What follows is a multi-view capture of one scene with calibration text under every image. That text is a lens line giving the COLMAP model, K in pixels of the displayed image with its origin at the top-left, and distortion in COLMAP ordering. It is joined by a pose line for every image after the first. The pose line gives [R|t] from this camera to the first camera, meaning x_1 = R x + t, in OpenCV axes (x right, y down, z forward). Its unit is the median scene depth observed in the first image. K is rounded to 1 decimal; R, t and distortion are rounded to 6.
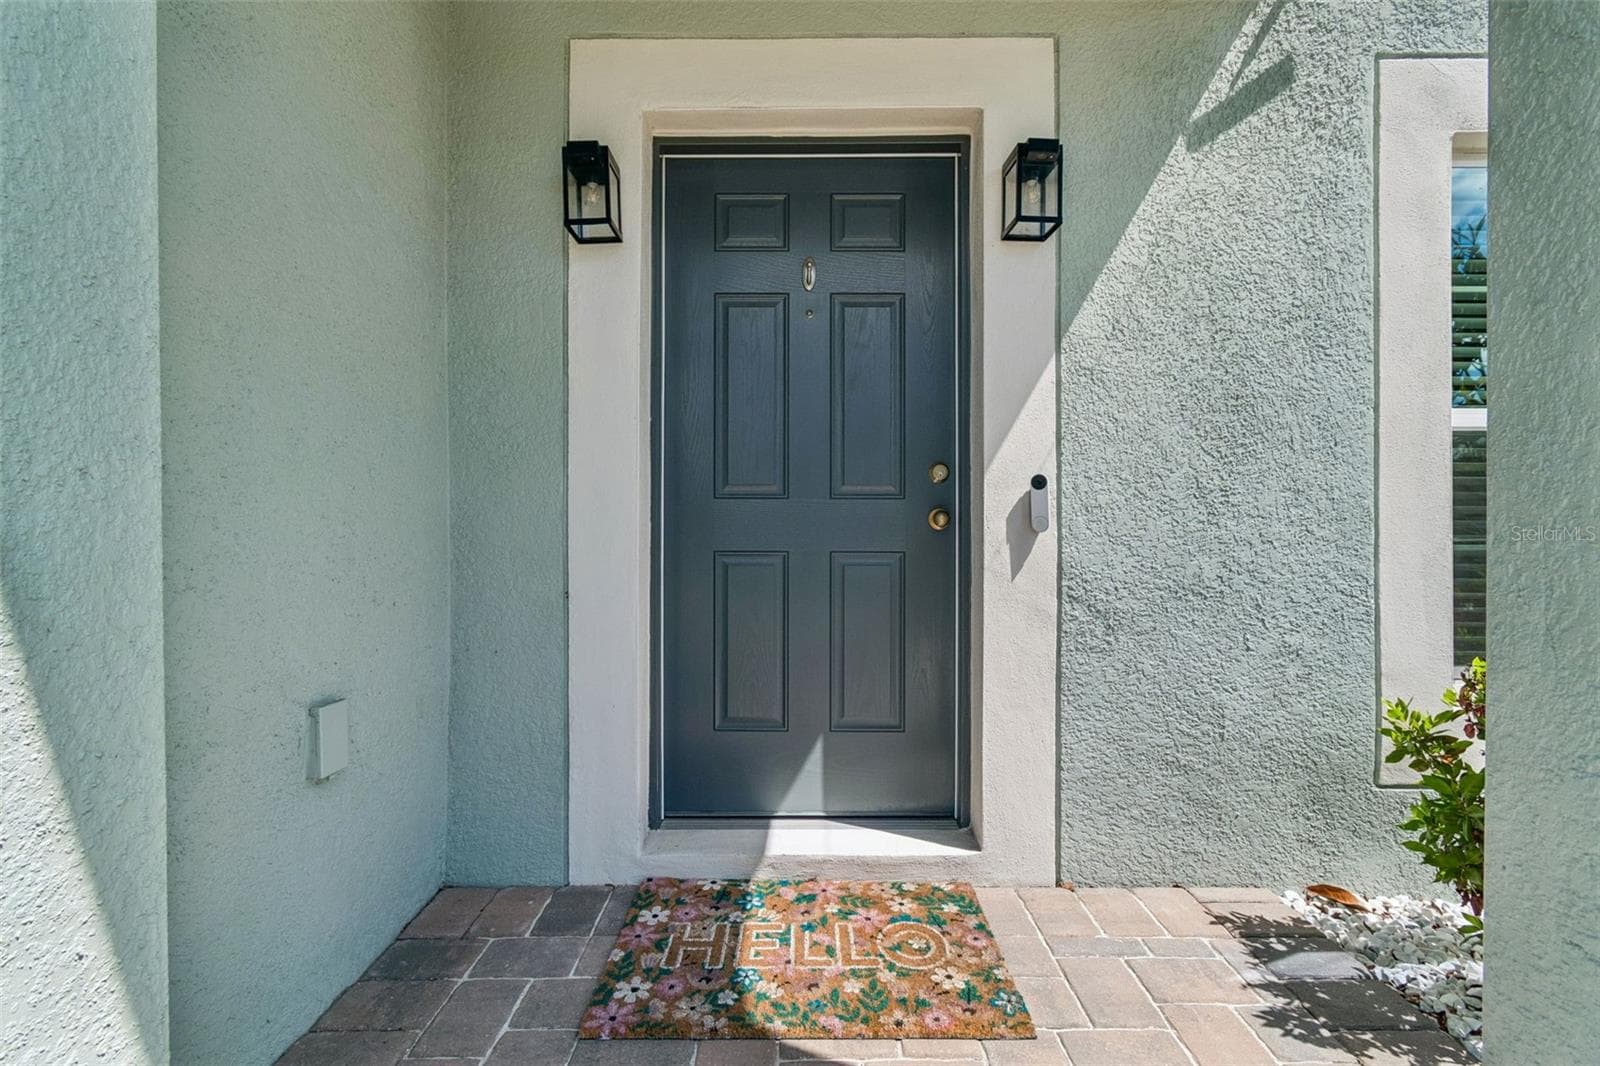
lens RADIAL K [[713.4, 0, 796.6], [0, 713.4, 523.7], [0, 0, 1]] dist [0.002728, 0.000711]
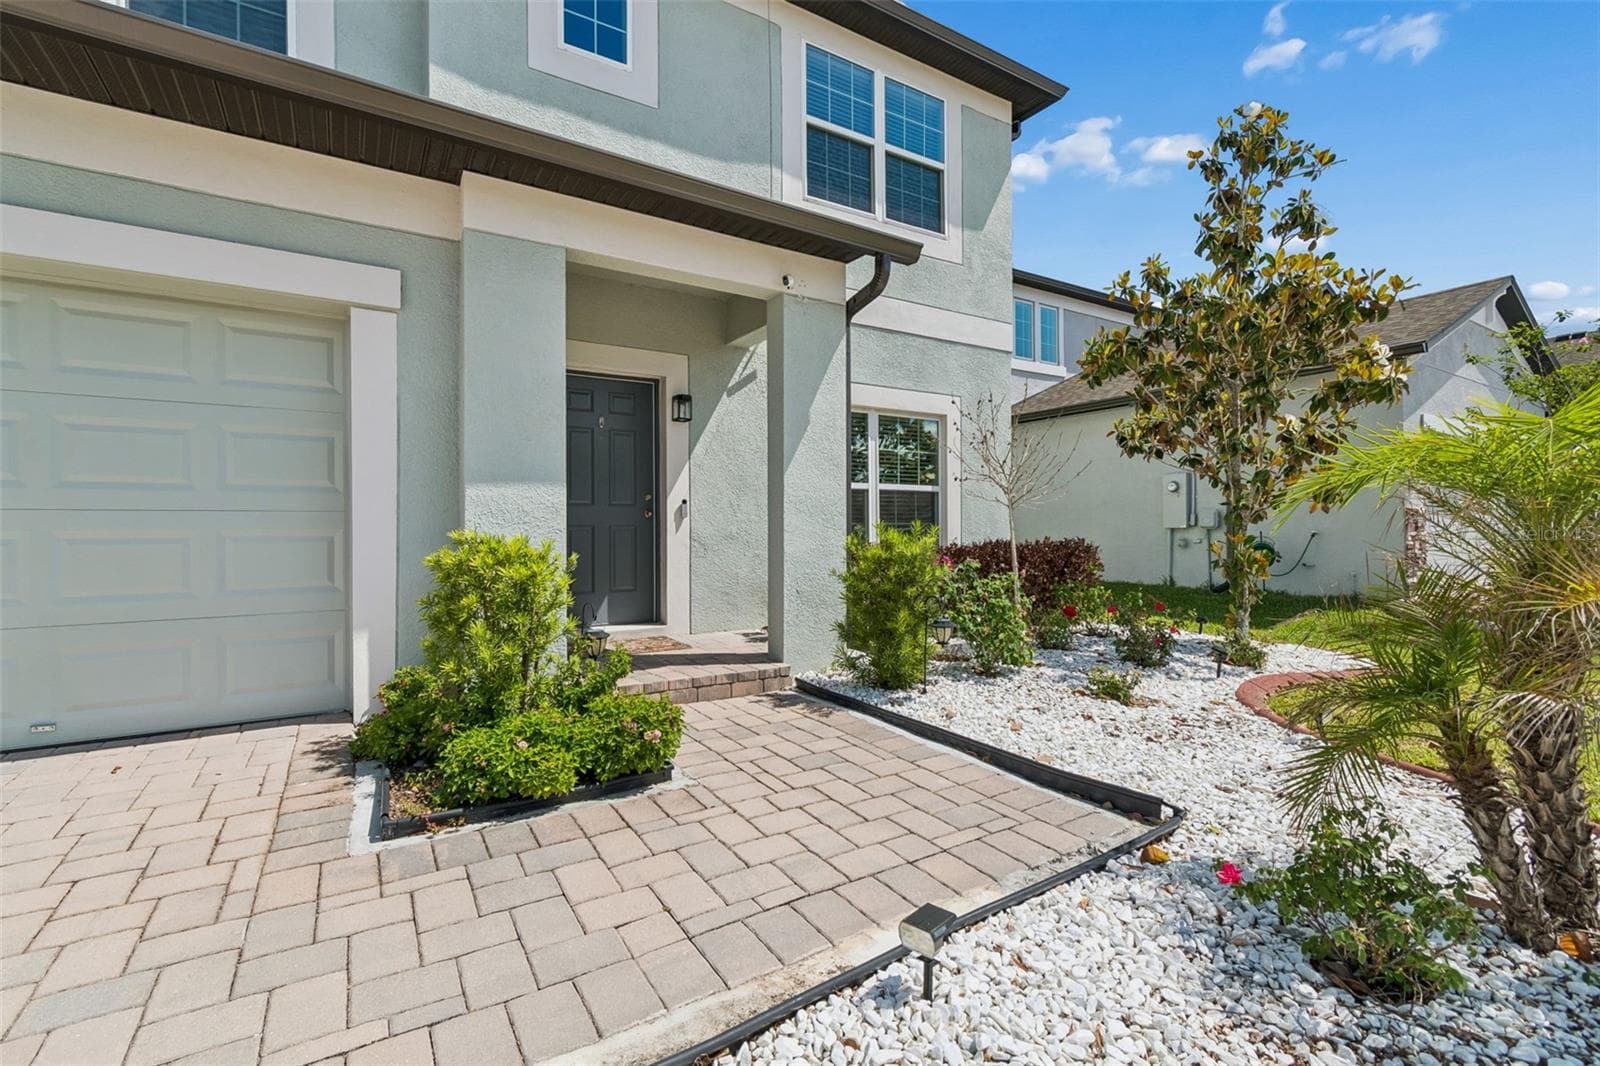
lens RADIAL K [[713.4, 0, 788.1], [0, 713.4, 523.8], [0, 0, 1]] dist [0.002728, 0.000711]
pose [[0.848468, -0.005975, 0.529213, -0.889579], [0.000606, 0.999947, 0.010319, 0.005689], [-0.529246, -0.008435, 0.848426, -1.807621]]
